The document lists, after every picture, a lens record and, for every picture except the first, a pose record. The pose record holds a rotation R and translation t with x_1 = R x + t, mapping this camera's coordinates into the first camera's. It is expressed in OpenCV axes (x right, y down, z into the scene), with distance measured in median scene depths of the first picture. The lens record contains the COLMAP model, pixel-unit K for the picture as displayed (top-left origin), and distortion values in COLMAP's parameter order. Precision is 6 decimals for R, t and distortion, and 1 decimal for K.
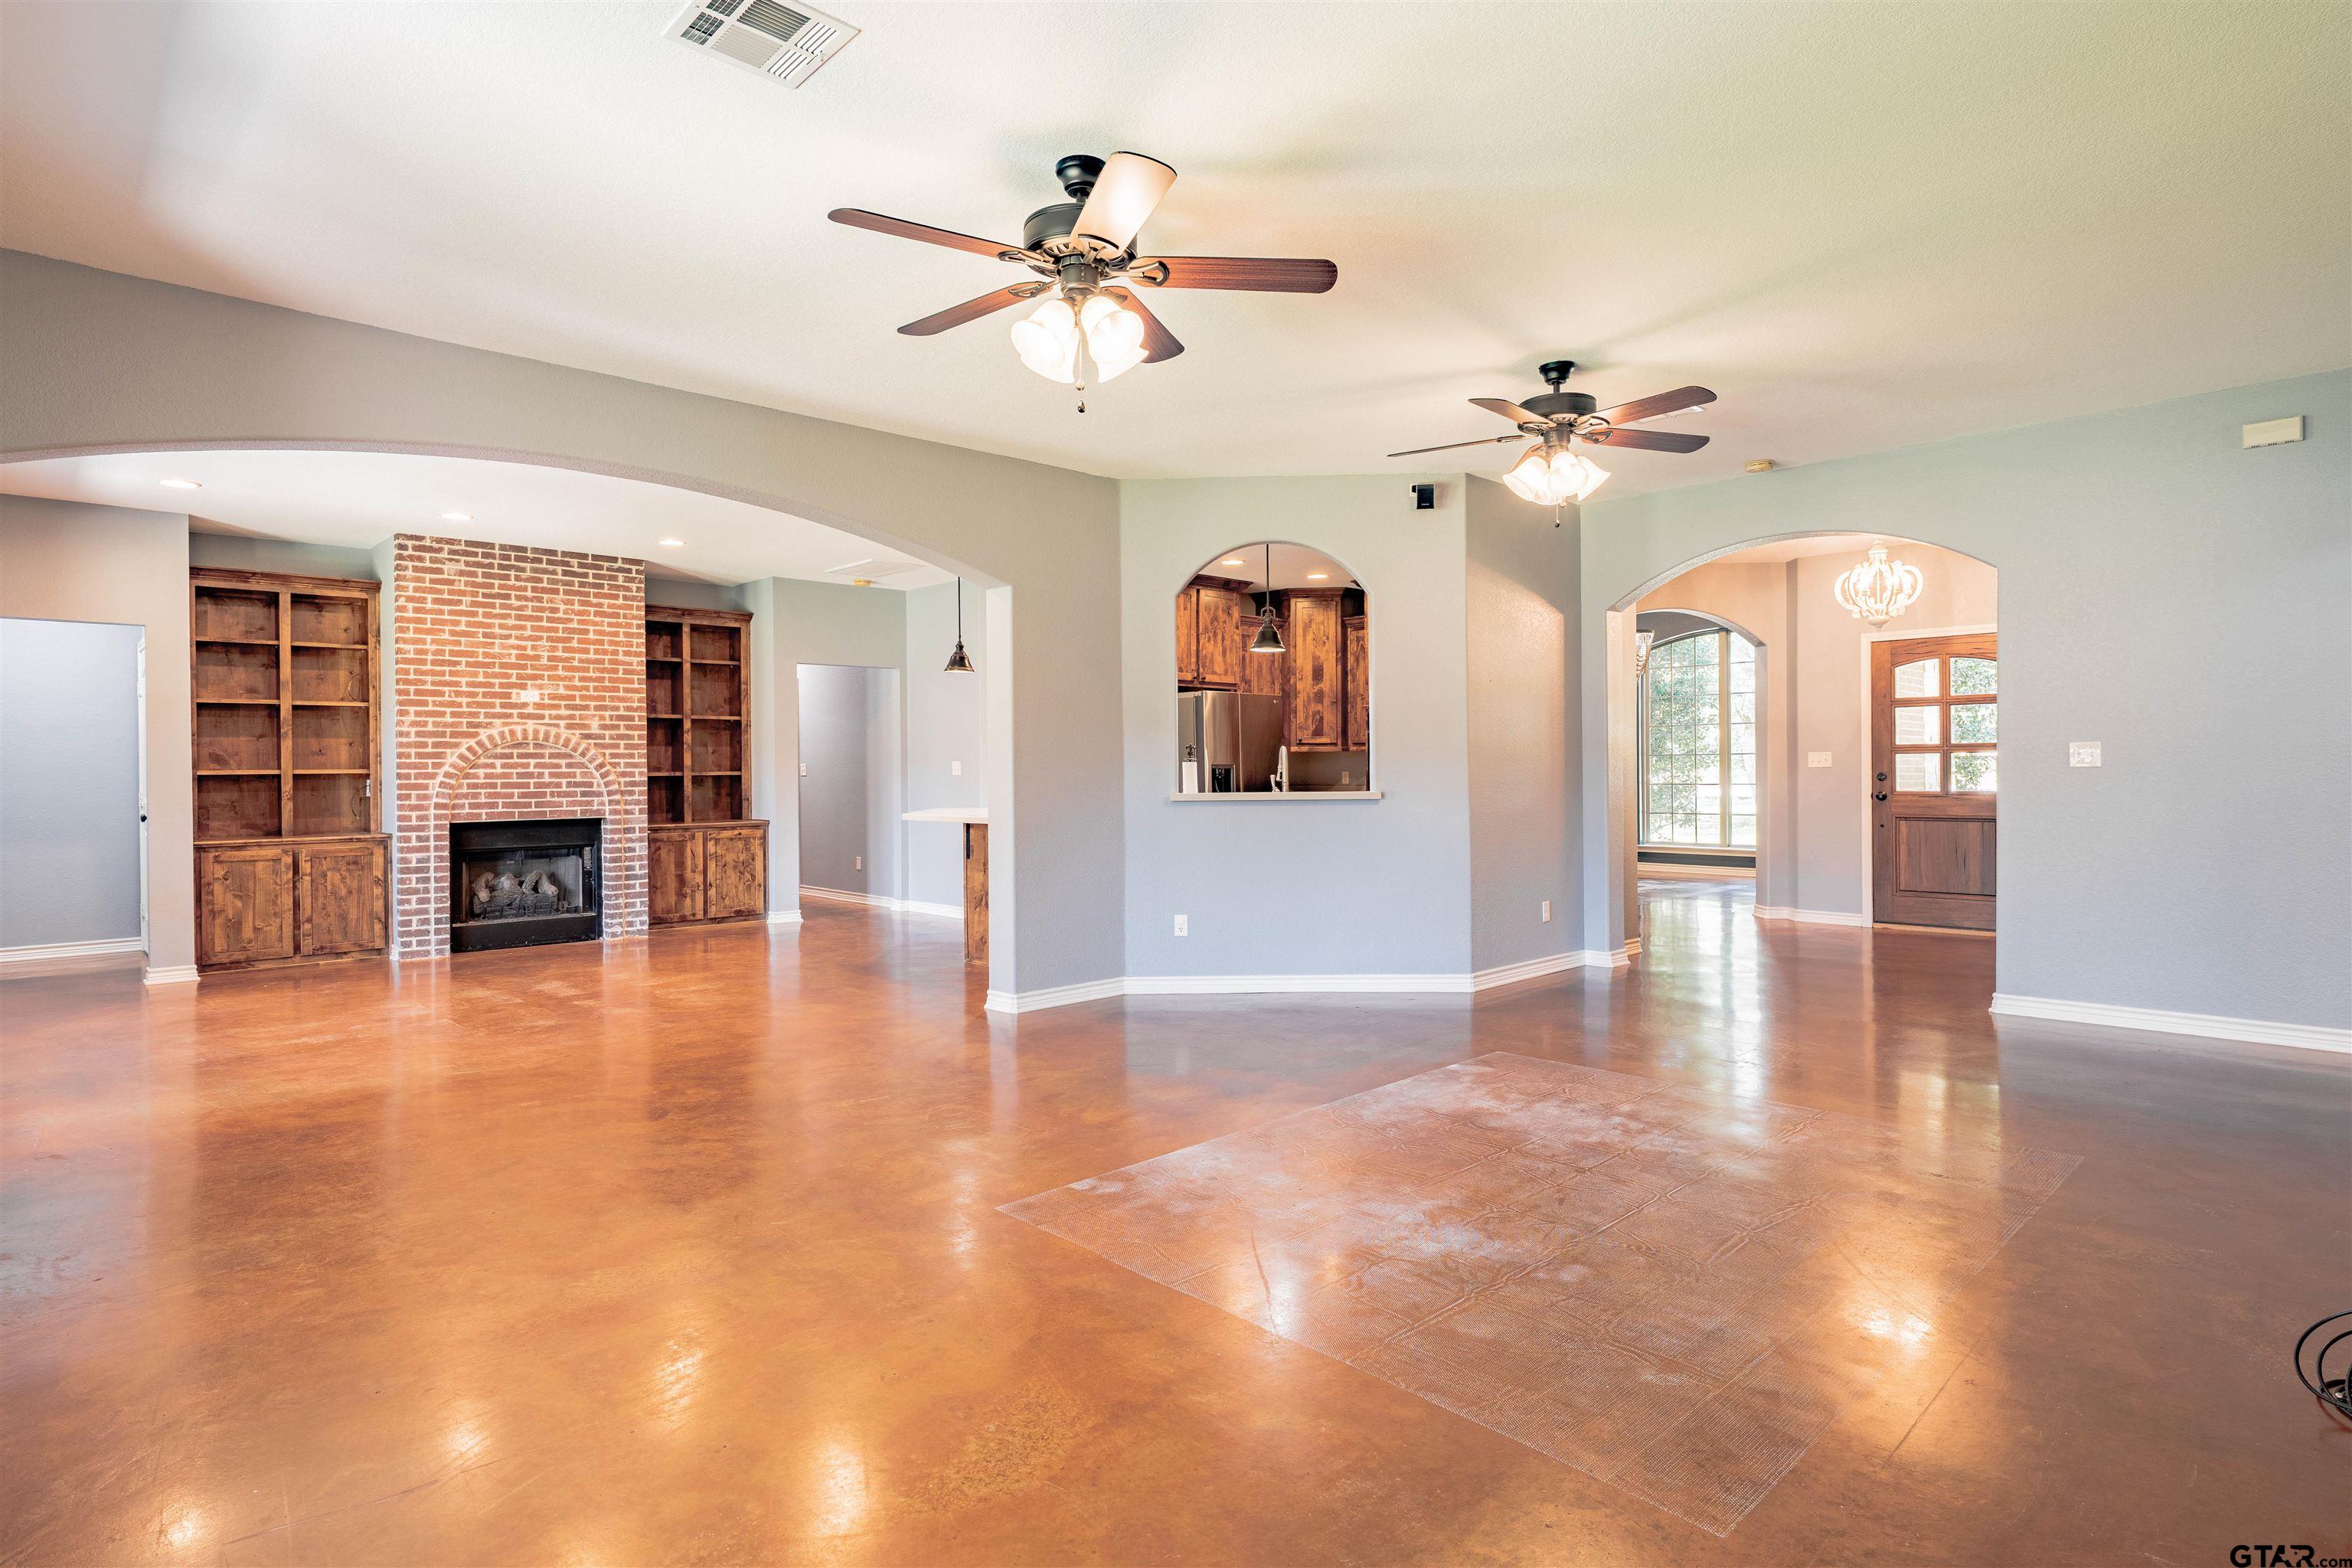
lens RADIAL K [[1218.3, 0, 1176.0], [0, 1218.3, 784.0], [0, 0, 1]] dist [0.037458, 0.000331]
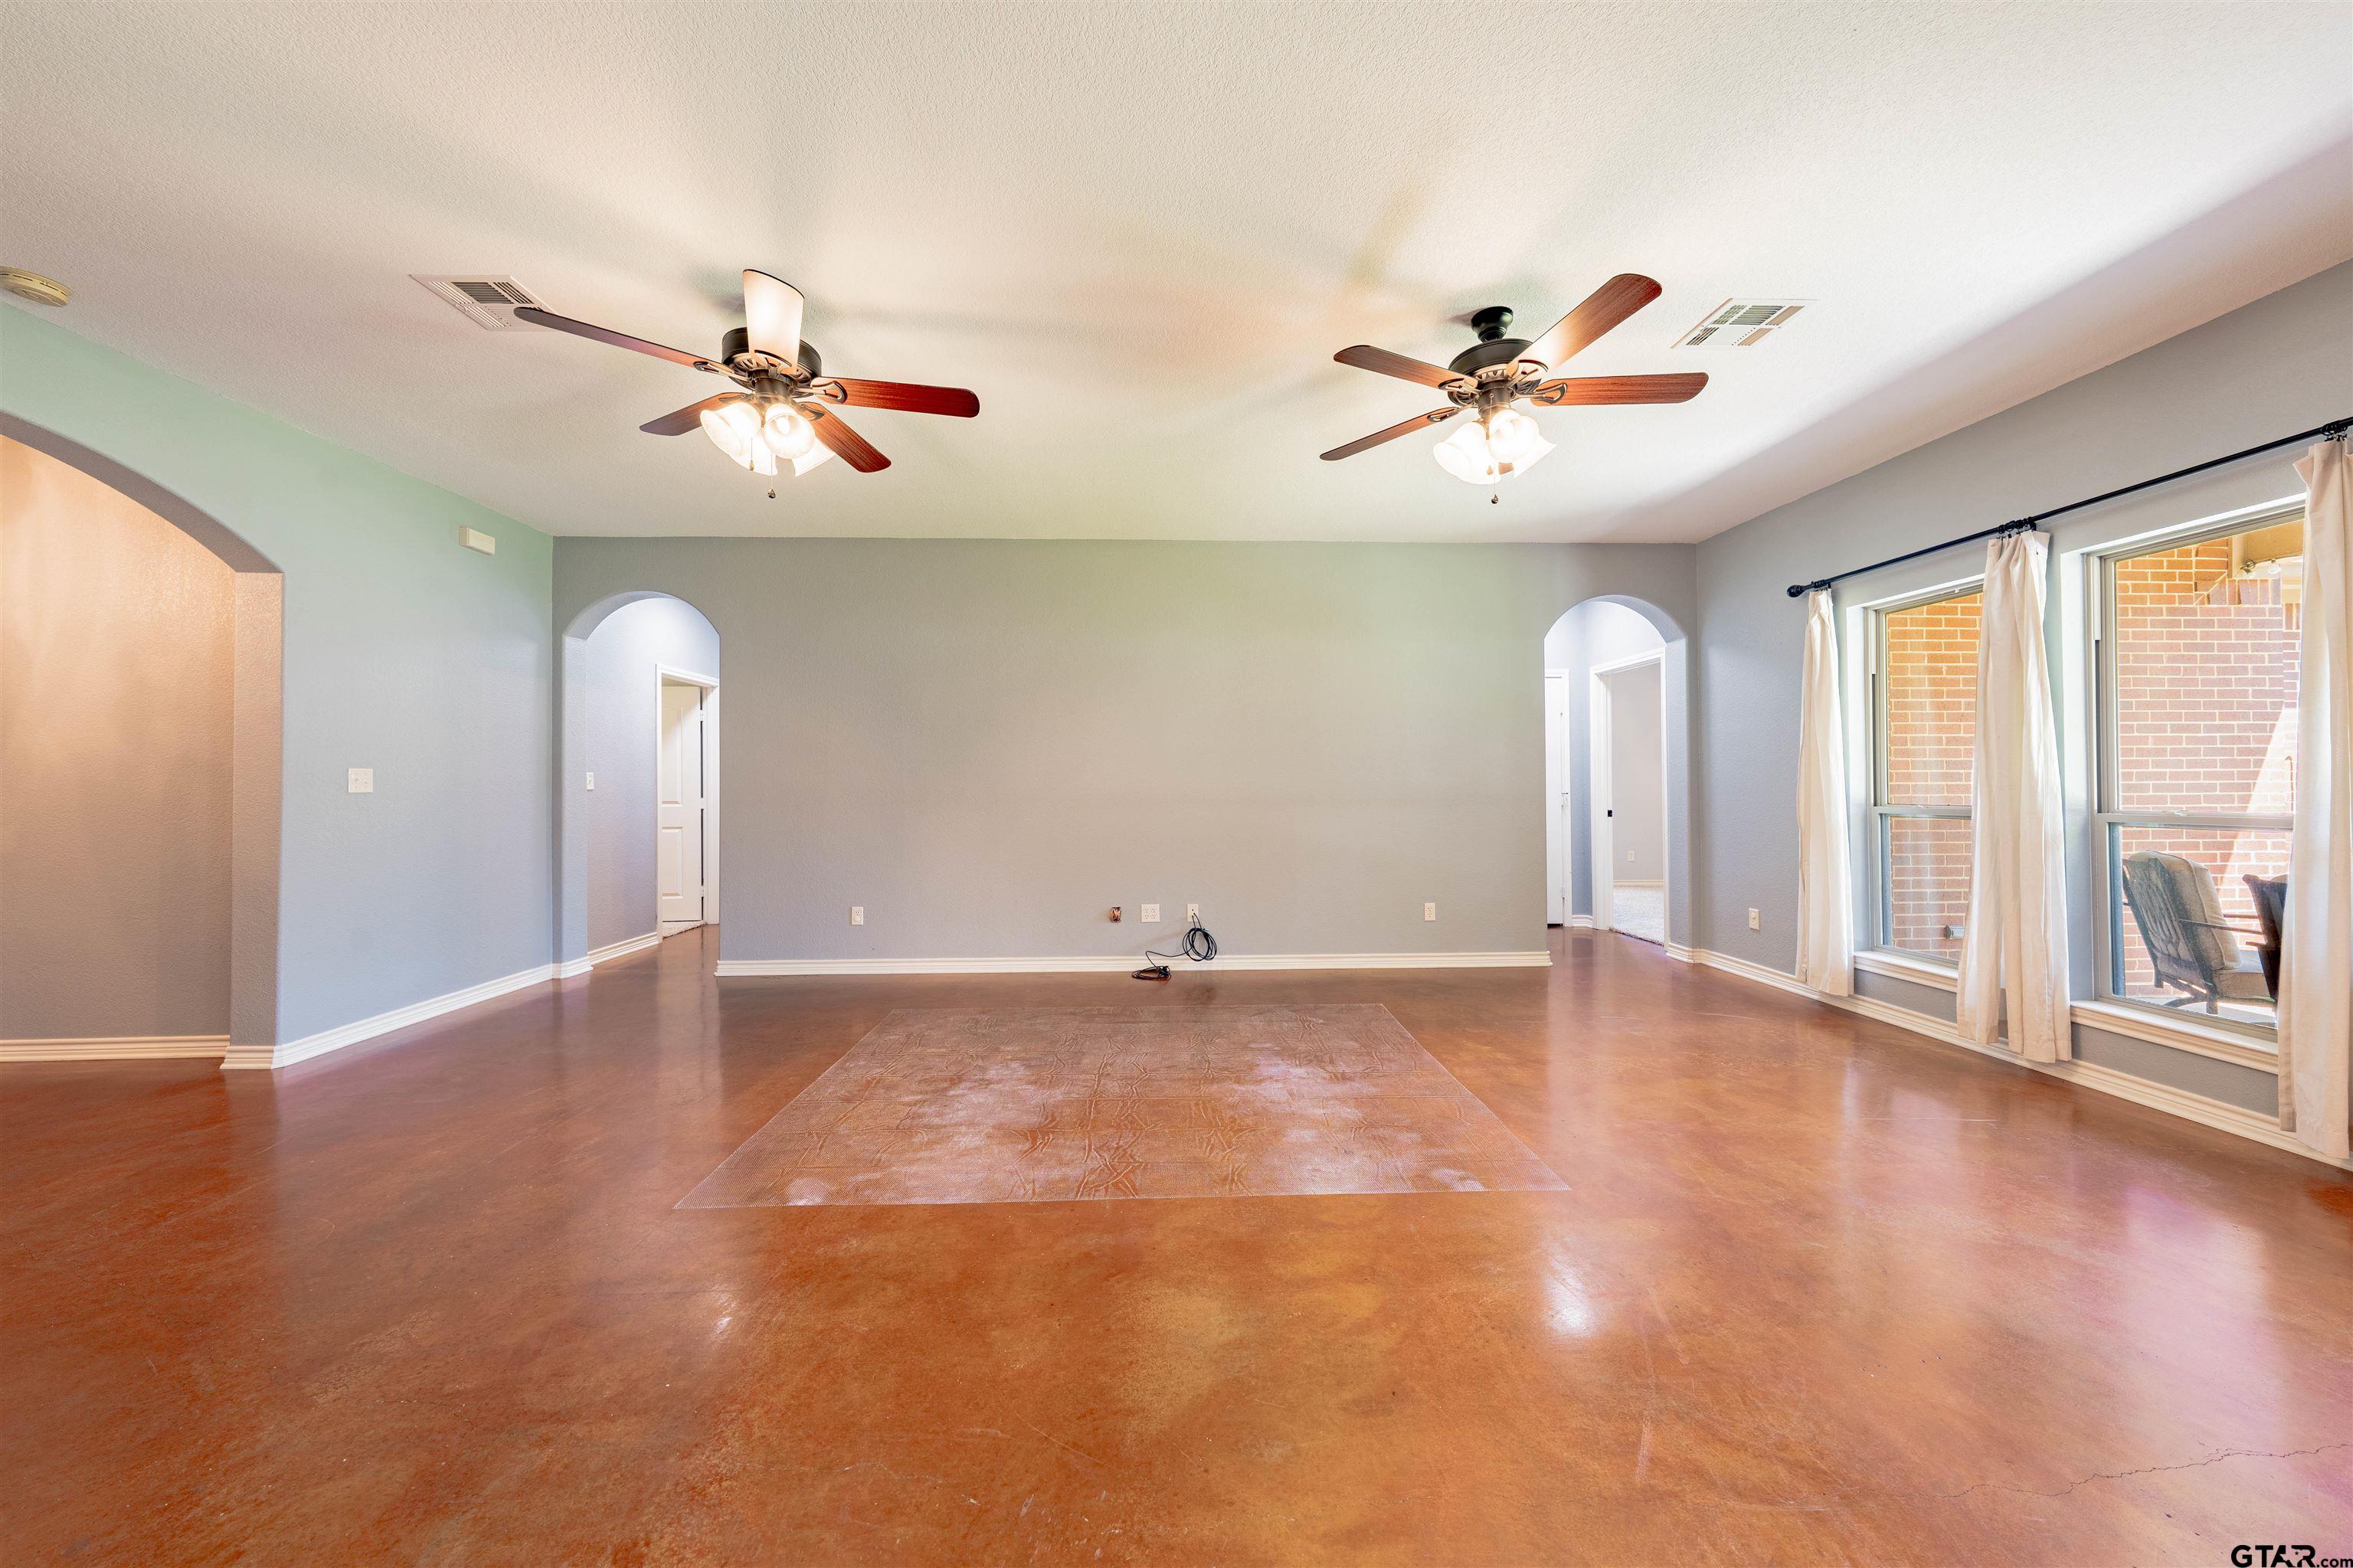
lens RADIAL K [[808.7, 0, 1181.5], [0, 808.7, 779.6], [0, 0, 1]] dist [0.000204, 0.000245]
pose [[-0.754181, 0.022984, 0.656264, -0.287729], [0.022585, 0.999704, -0.009058, -0.004251], [-0.656278, 0.007990, -0.754477, 1.395086]]
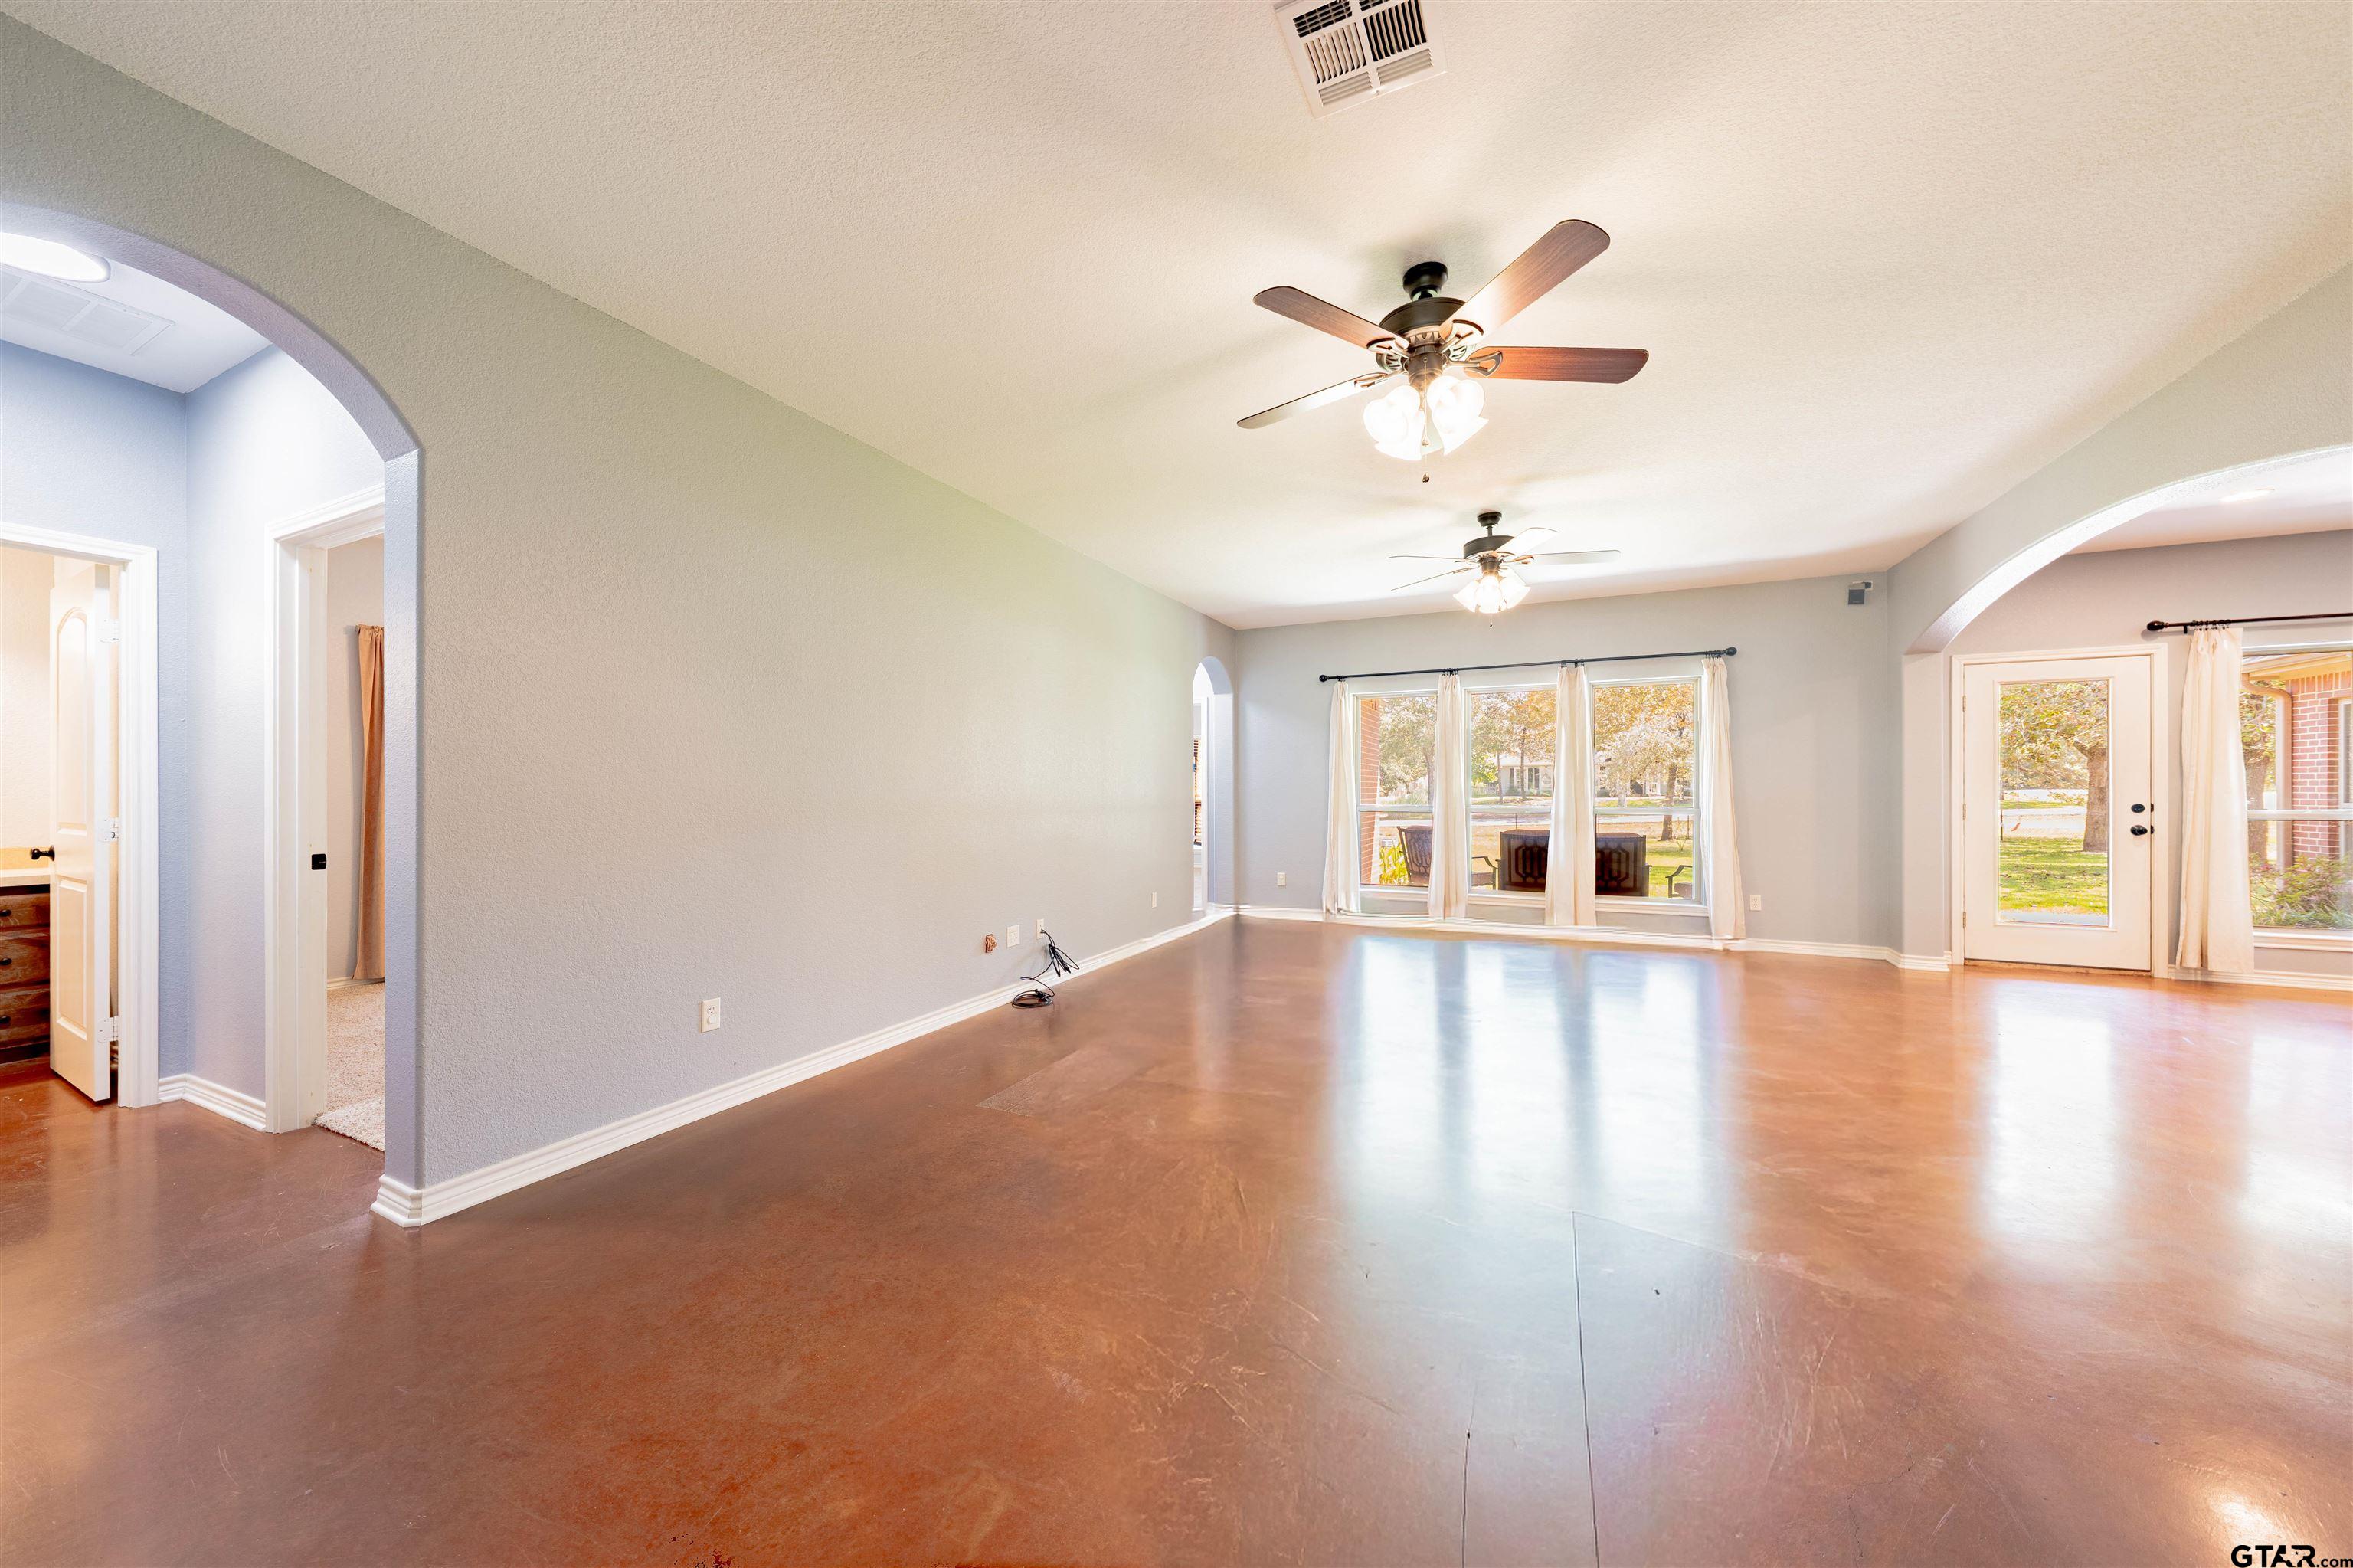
lens RADIAL K [[808.7, 0, 1181.5], [0, 808.7, 779.6], [0, 0, 1]] dist [0.000204, 0.000245]
pose [[-0.931230, 0.009013, -0.364321, 0.753146], [0.010205, 0.999947, -0.001348, -0.022048], [0.364290, -0.004973, -0.931272, 1.609451]]
